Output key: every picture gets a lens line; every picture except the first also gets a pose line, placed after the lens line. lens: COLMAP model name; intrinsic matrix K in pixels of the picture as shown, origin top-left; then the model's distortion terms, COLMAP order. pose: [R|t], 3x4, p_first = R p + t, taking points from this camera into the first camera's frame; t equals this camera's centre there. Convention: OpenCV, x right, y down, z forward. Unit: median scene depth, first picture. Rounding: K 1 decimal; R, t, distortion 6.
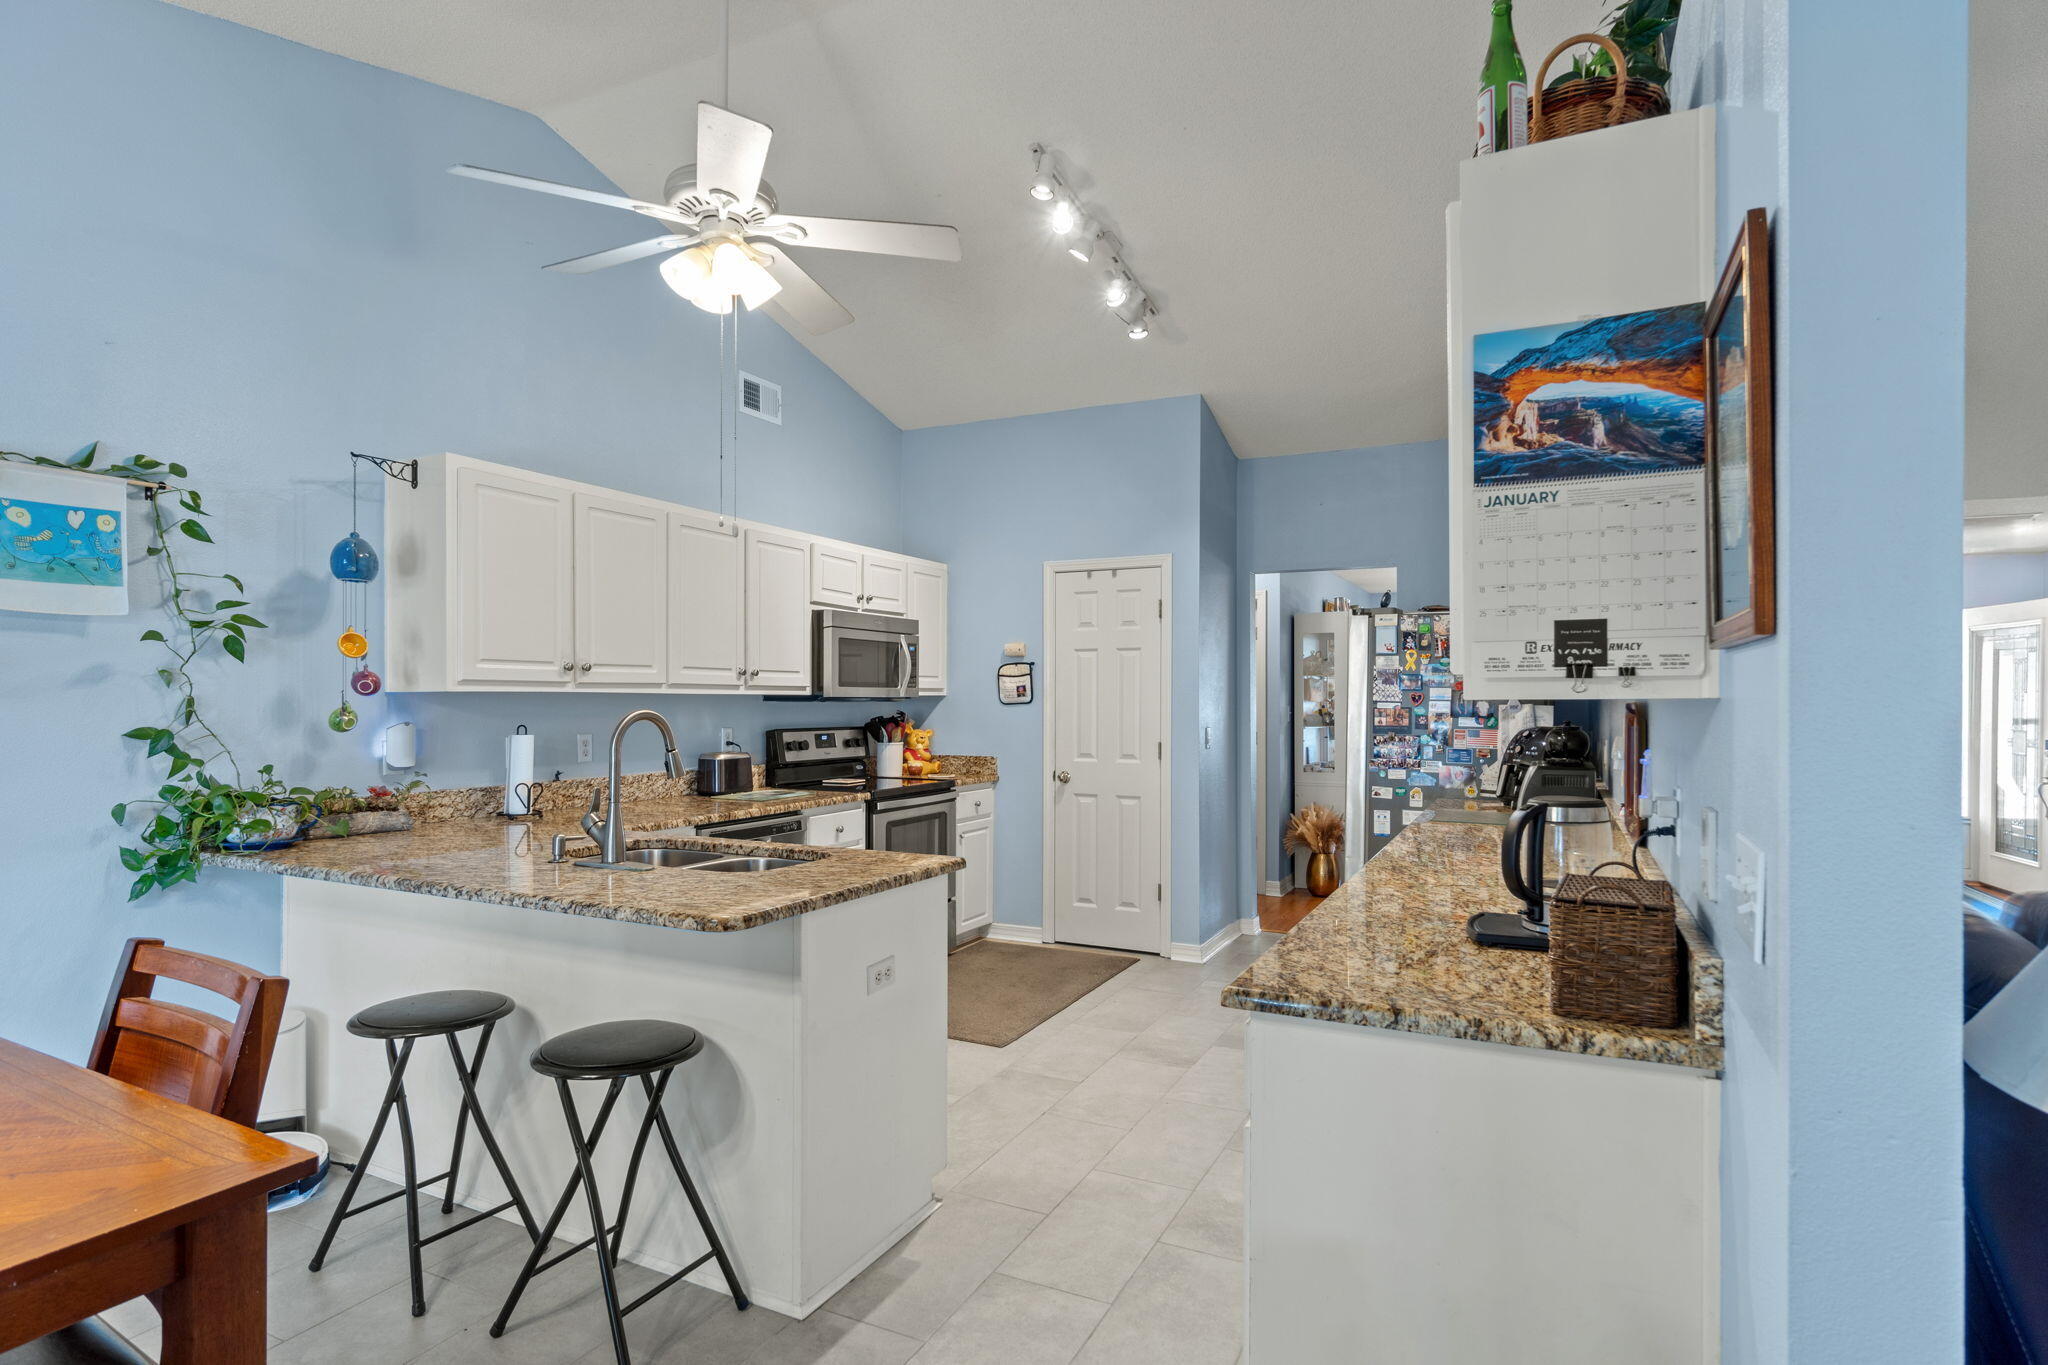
lens RADIAL K [[1036.2, 0, 1024.7], [0, 1036.2, 700.0], [0, 0, 1]] dist [-0.000117, -0.000104]
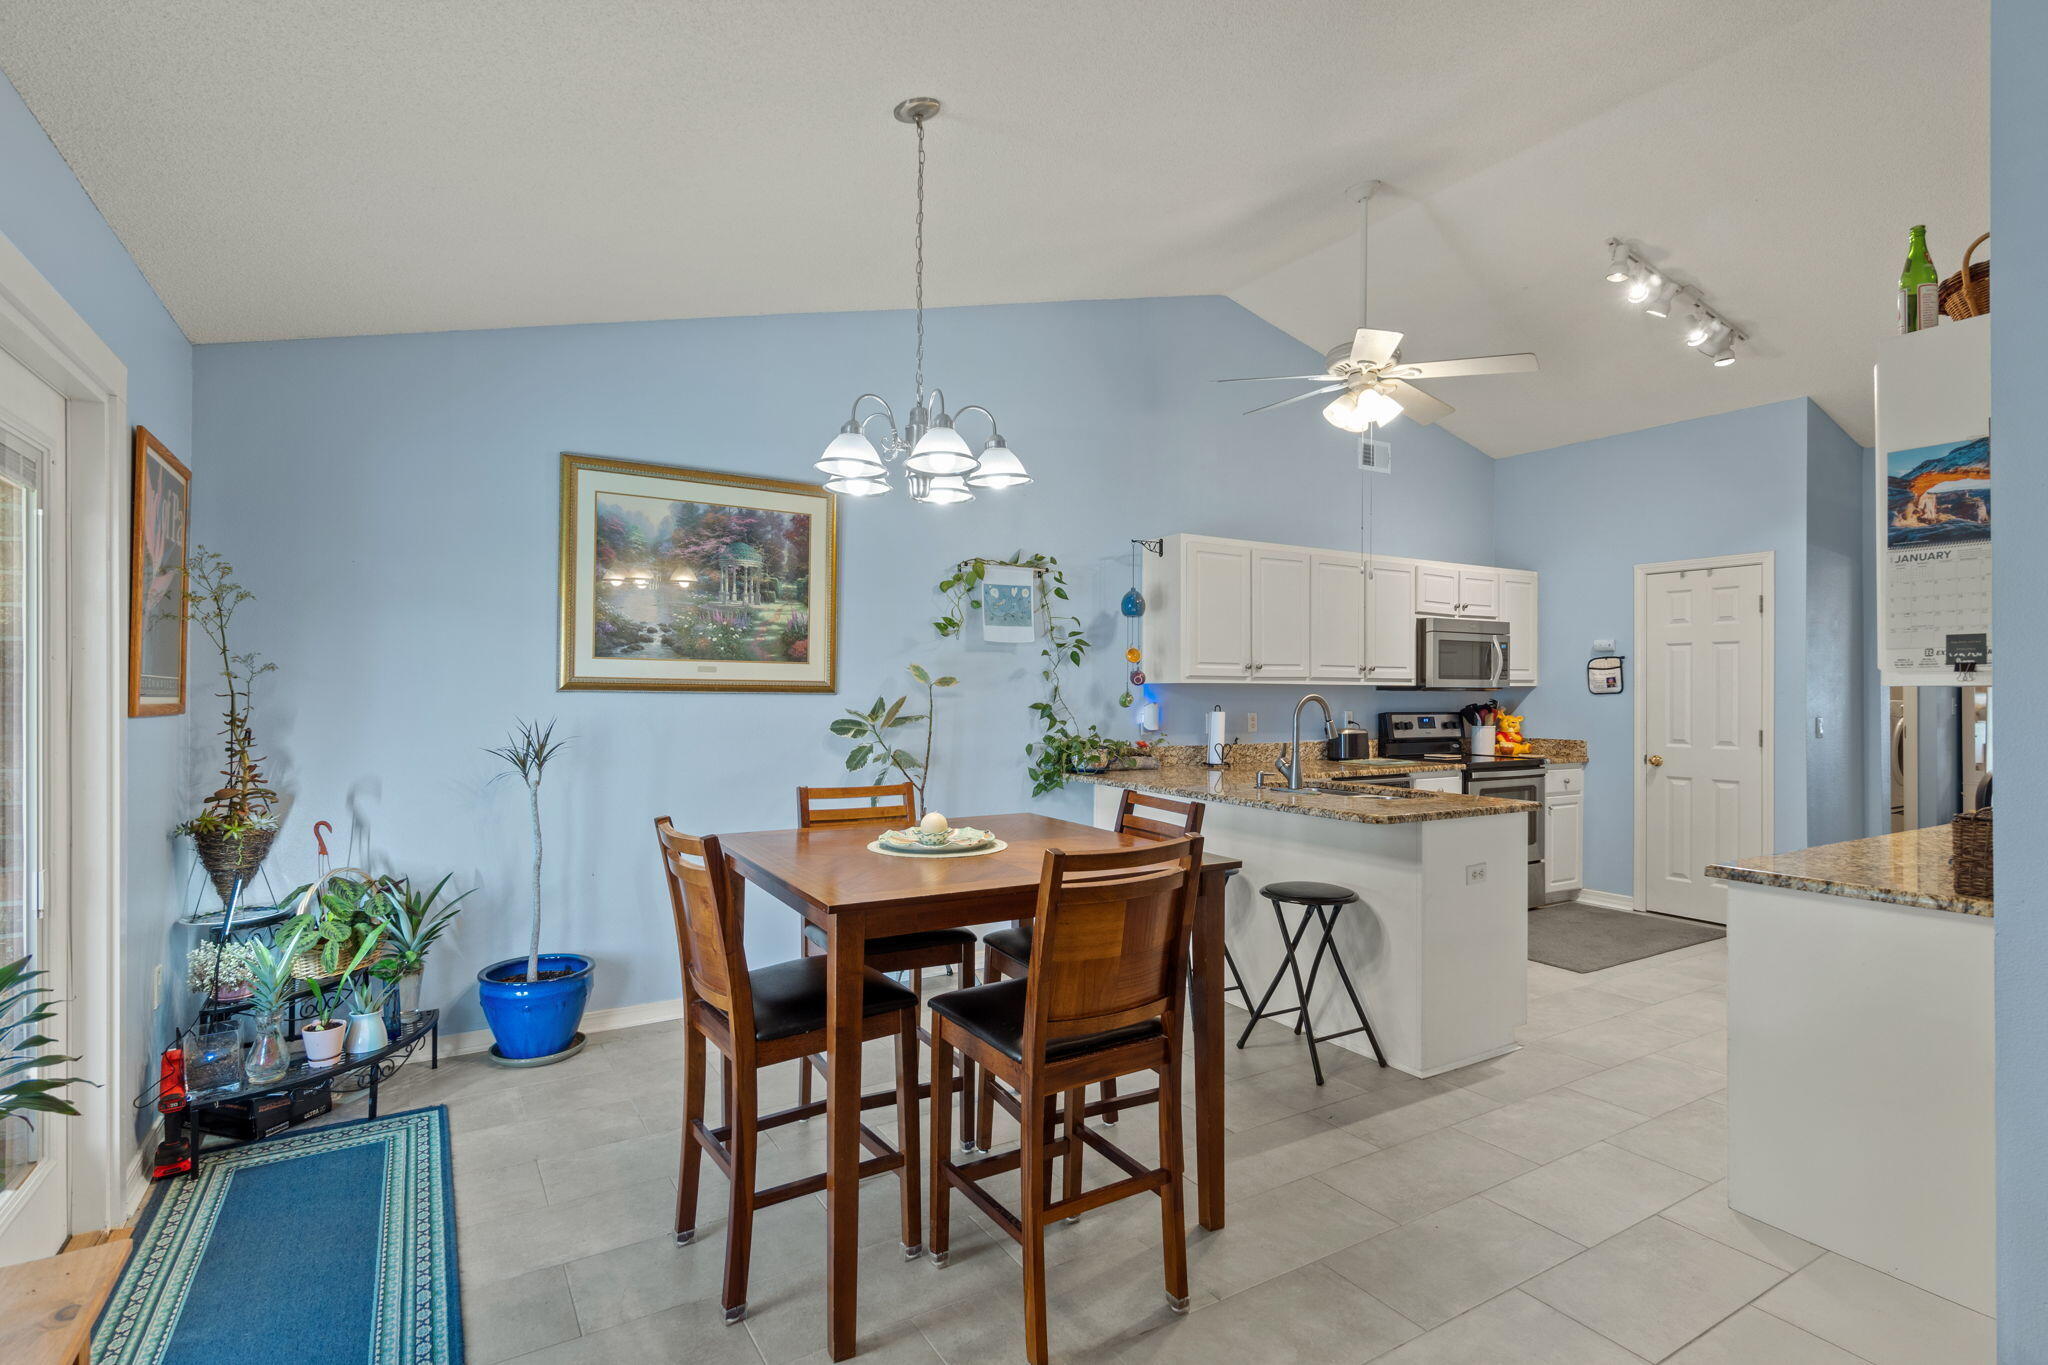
lens RADIAL K [[1009.4, 0, 1028.3], [0, 1009.4, 686.4], [0, 0, 1]] dist [-0.001852, -0.001662]
pose [[0.850660, -0.000254, -0.525716, 0.051249], [-0.002704, 0.999985, -0.004859, 0.004451], [0.525710, 0.005555, 0.850646, -0.385840]]
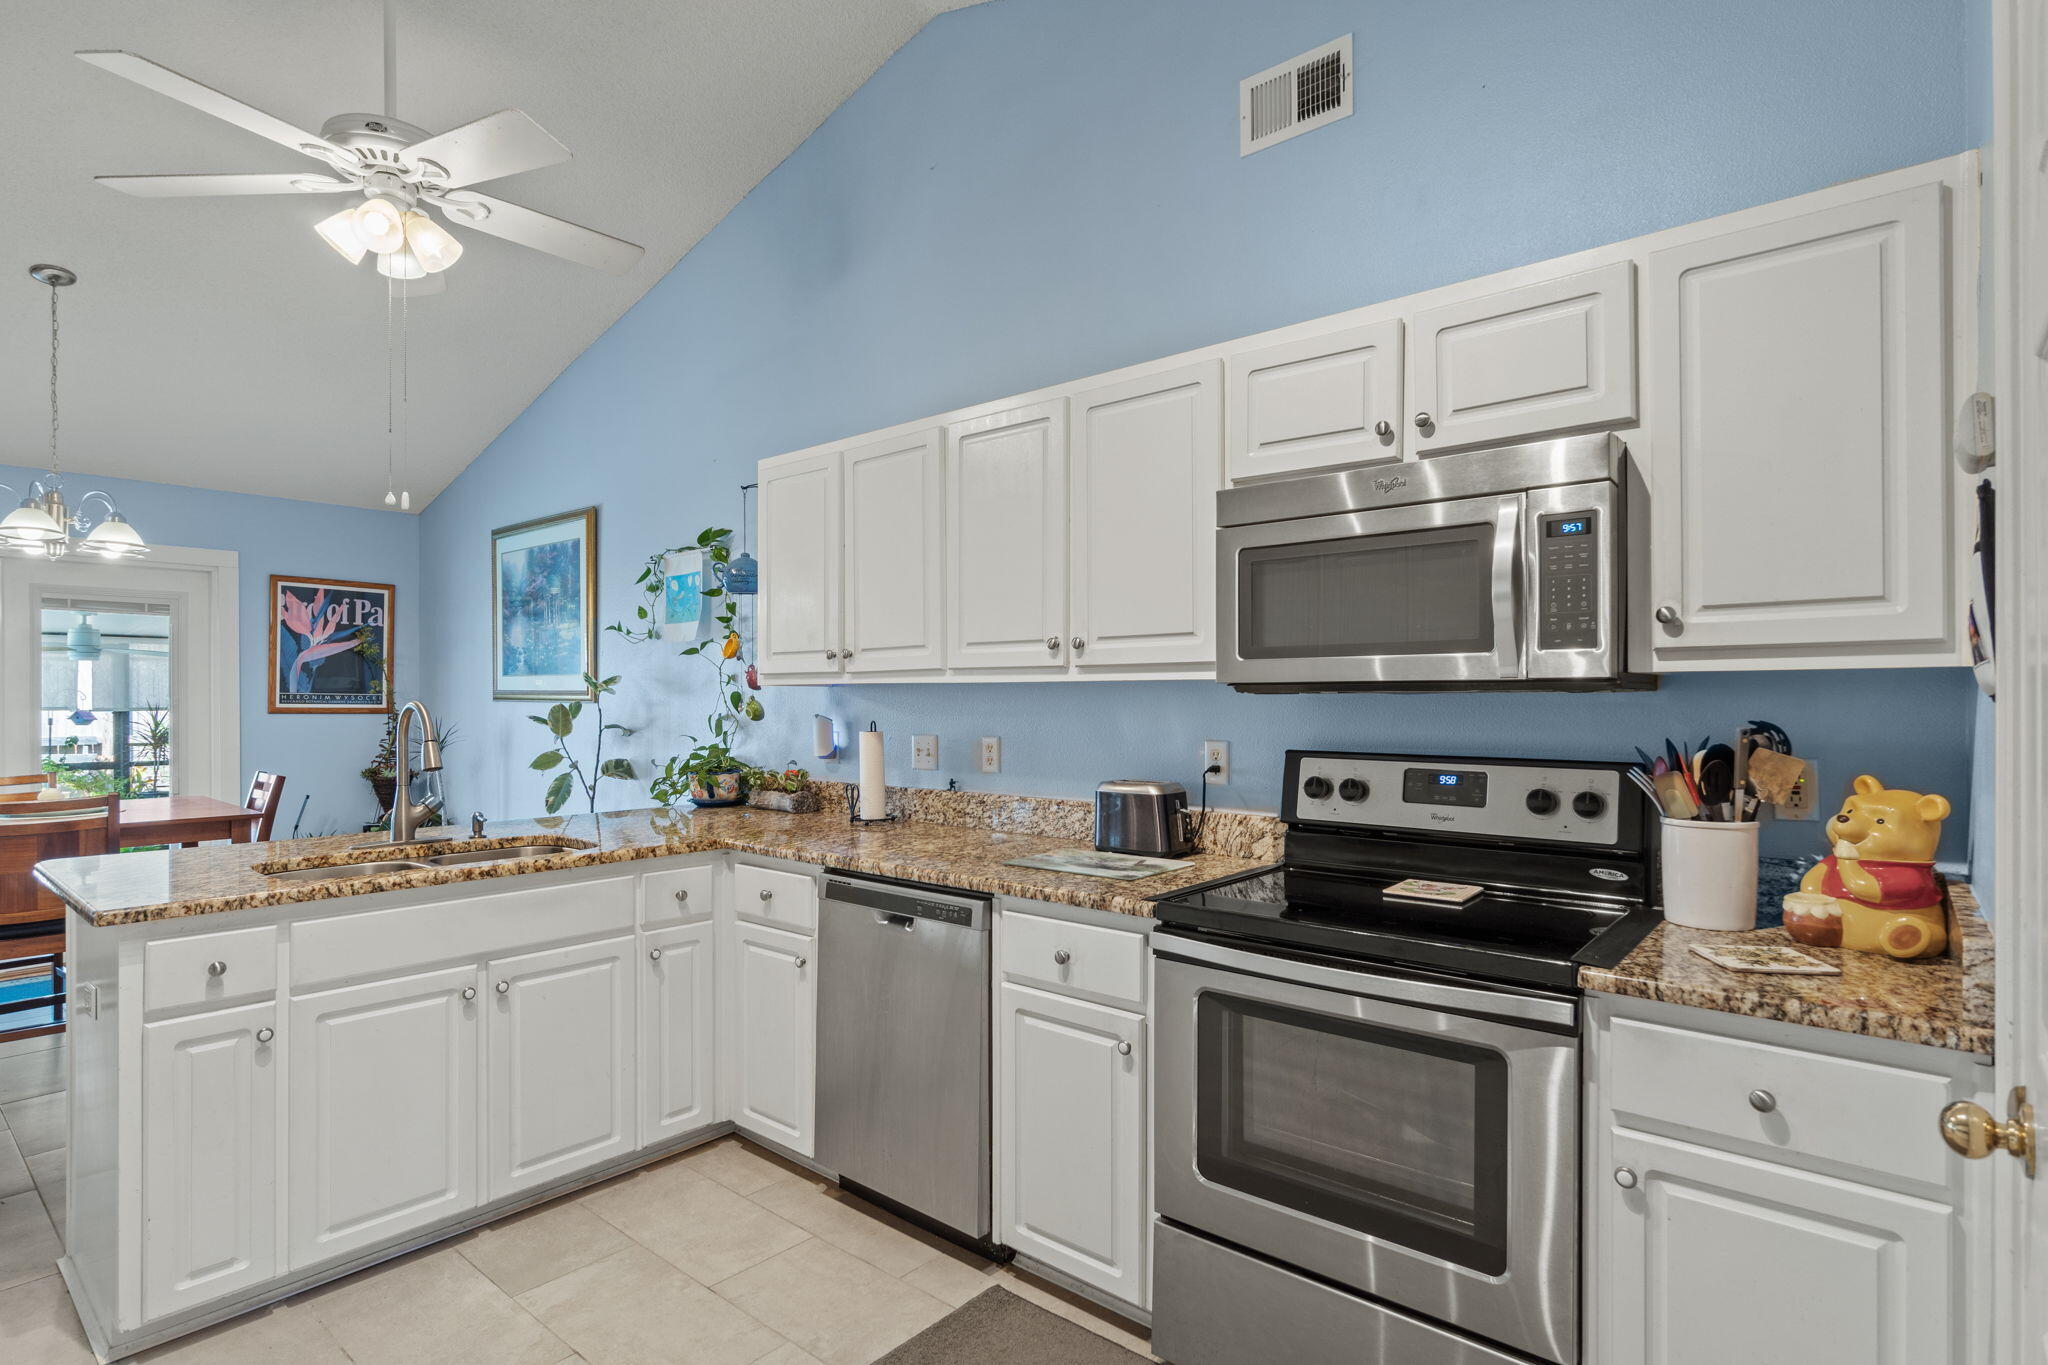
lens RADIAL K [[1036.2, 0, 1024.7], [0, 1036.2, 700.0], [0, 0, 1]] dist [-0.000117, -0.000104]
pose [[-0.239096, 0.000480, -0.970996, 0.352985], [0.000553, 1.000000, 0.000359, 0.005749], [0.970996, -0.000451, -0.239096, 1.314806]]
